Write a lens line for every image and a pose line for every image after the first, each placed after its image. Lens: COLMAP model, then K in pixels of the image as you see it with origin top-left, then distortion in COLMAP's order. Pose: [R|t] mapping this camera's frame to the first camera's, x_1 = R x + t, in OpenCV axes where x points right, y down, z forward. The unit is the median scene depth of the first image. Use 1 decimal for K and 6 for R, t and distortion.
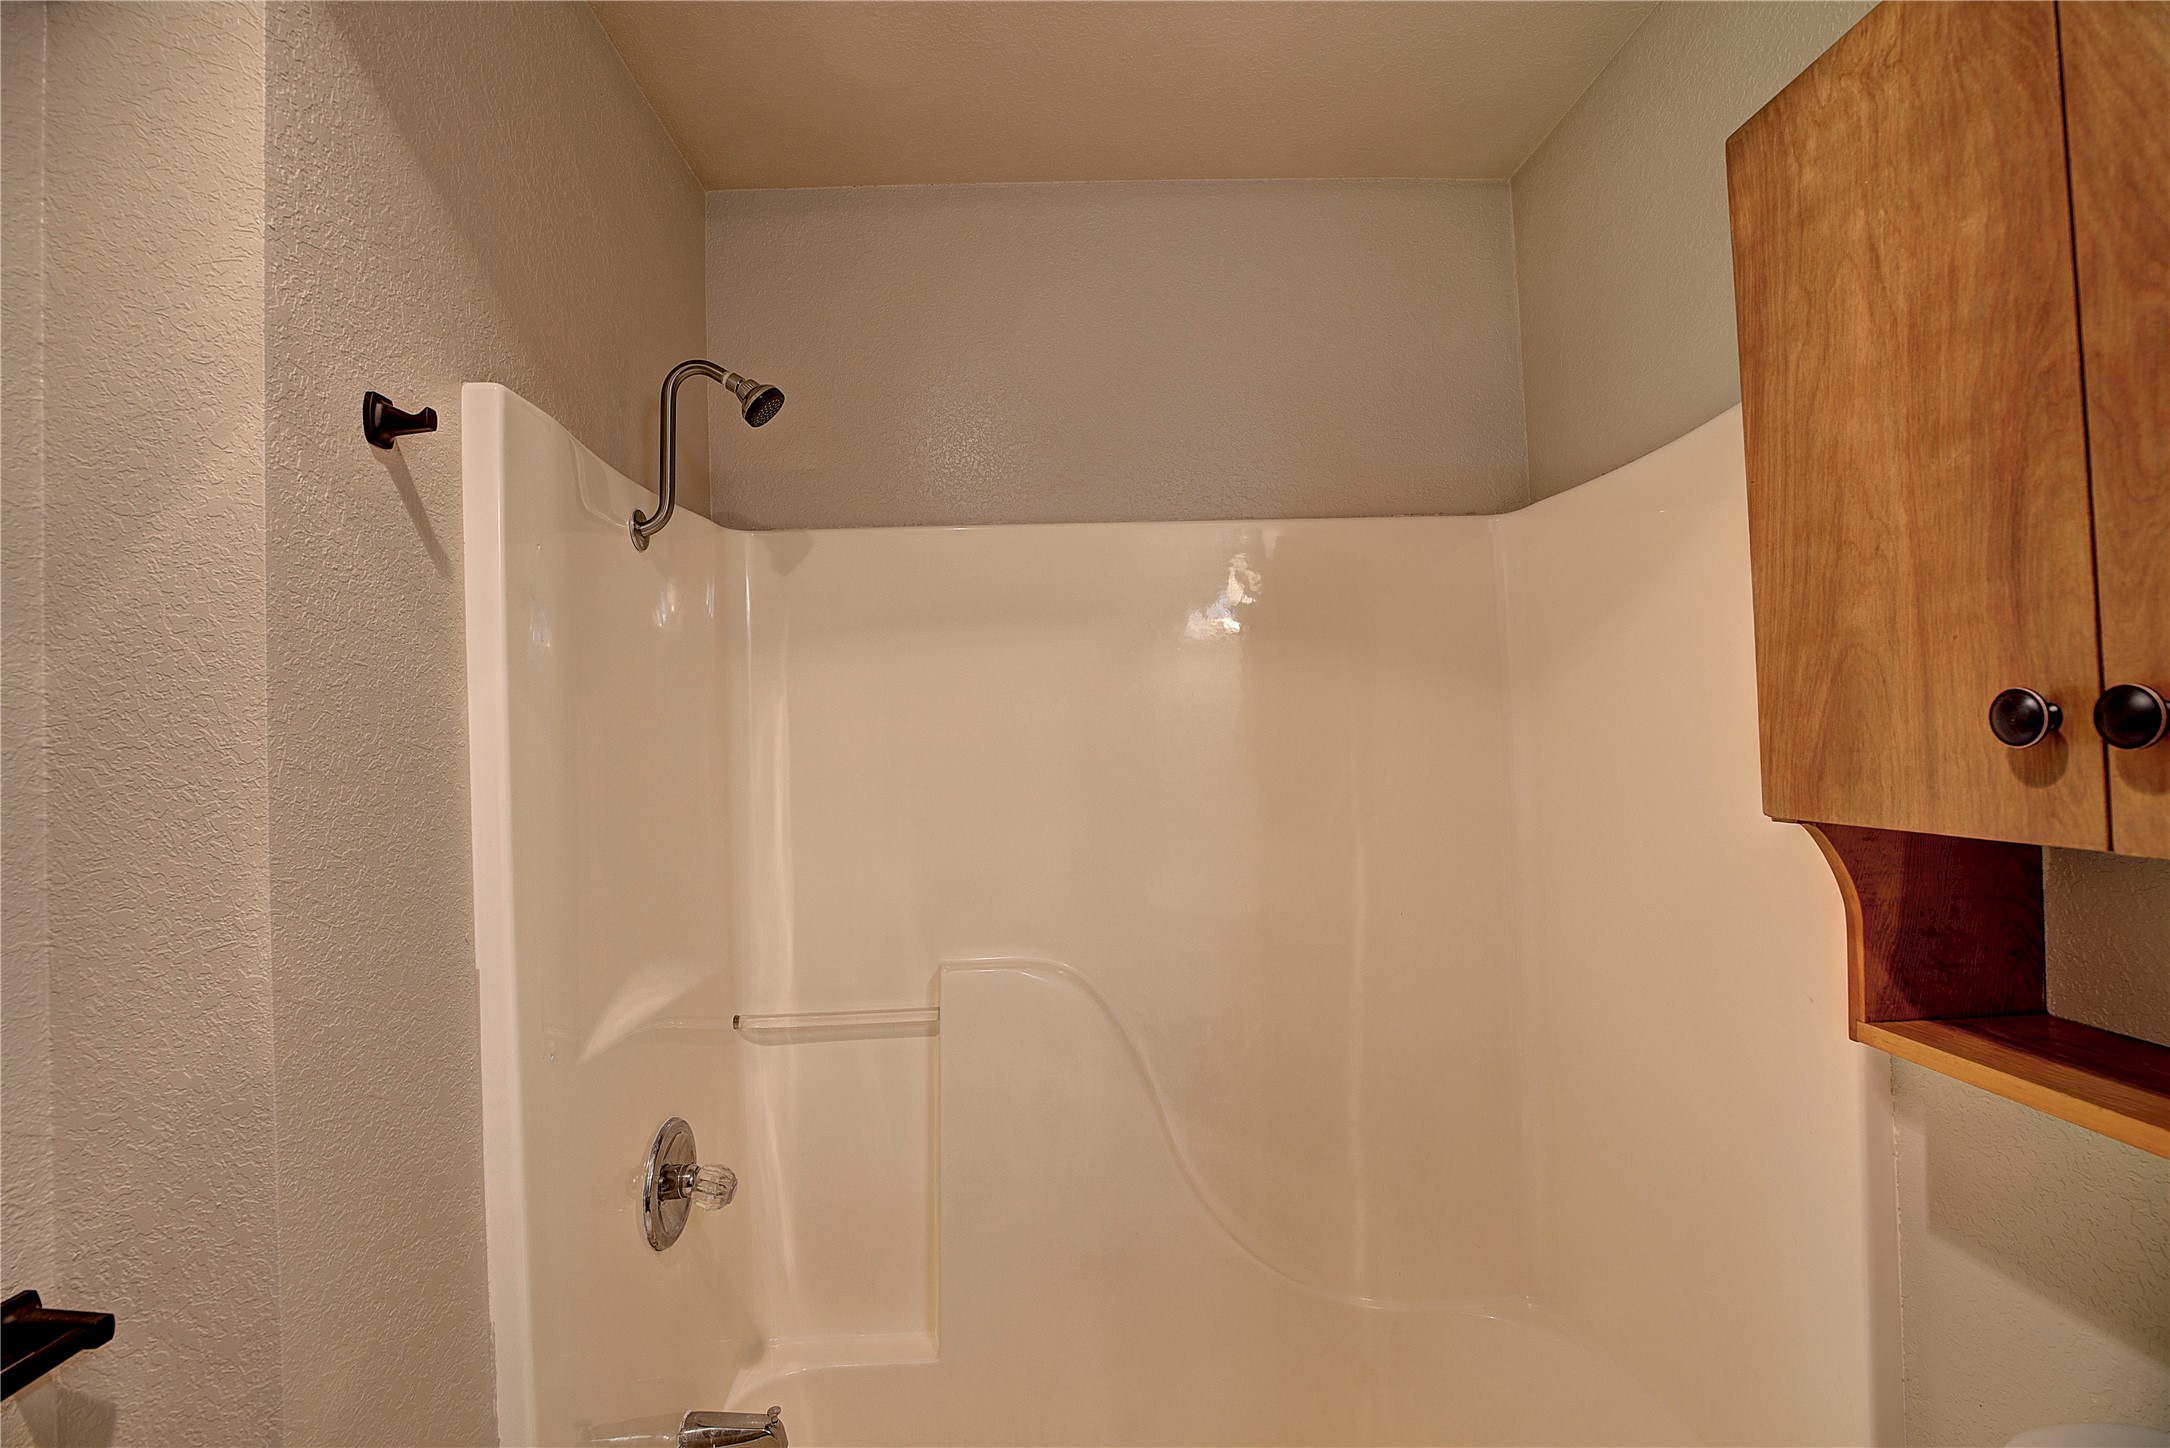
lens RADIAL K [[985.9, 0, 1084.3], [0, 985.9, 723.4], [0, 0, 1]] dist [-0.043583, 0.012465]
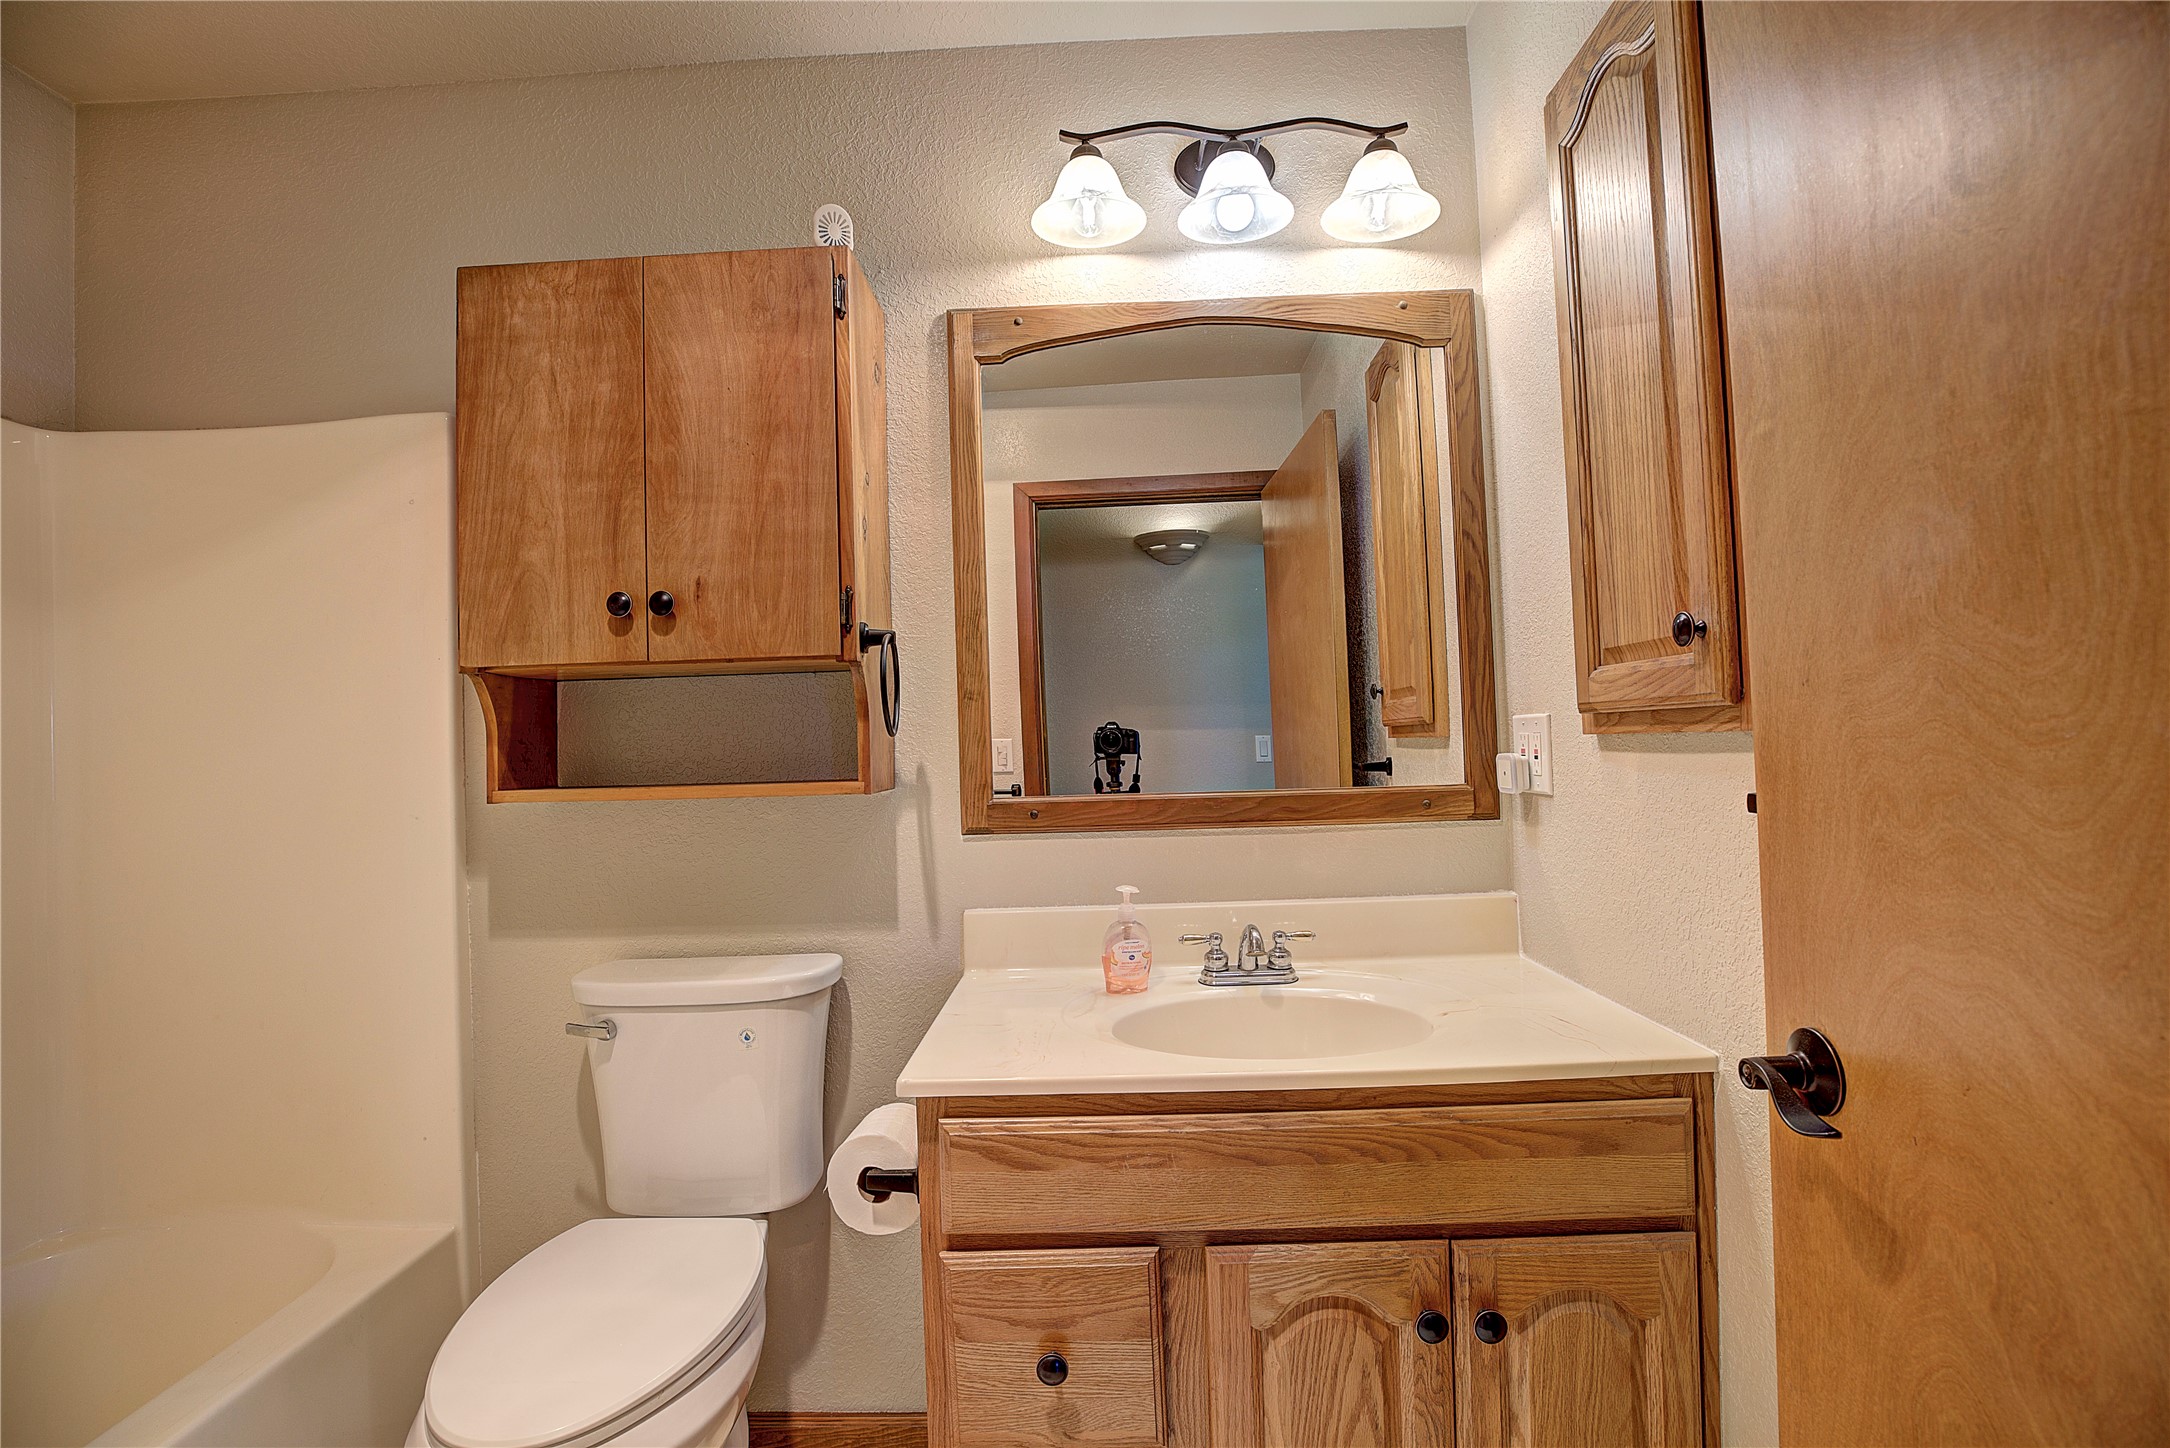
lens RADIAL K [[985.9, 0, 1039.4], [0, 985.9, 730.3], [0, 0, 1]] dist [-0.043583, 0.012465]
pose [[0.087658, 0.054100, 0.994680, -1.023967], [0.004797, 0.998490, -0.054730, 0.347890], [-0.996139, 0.009569, 0.087266, -0.177137]]
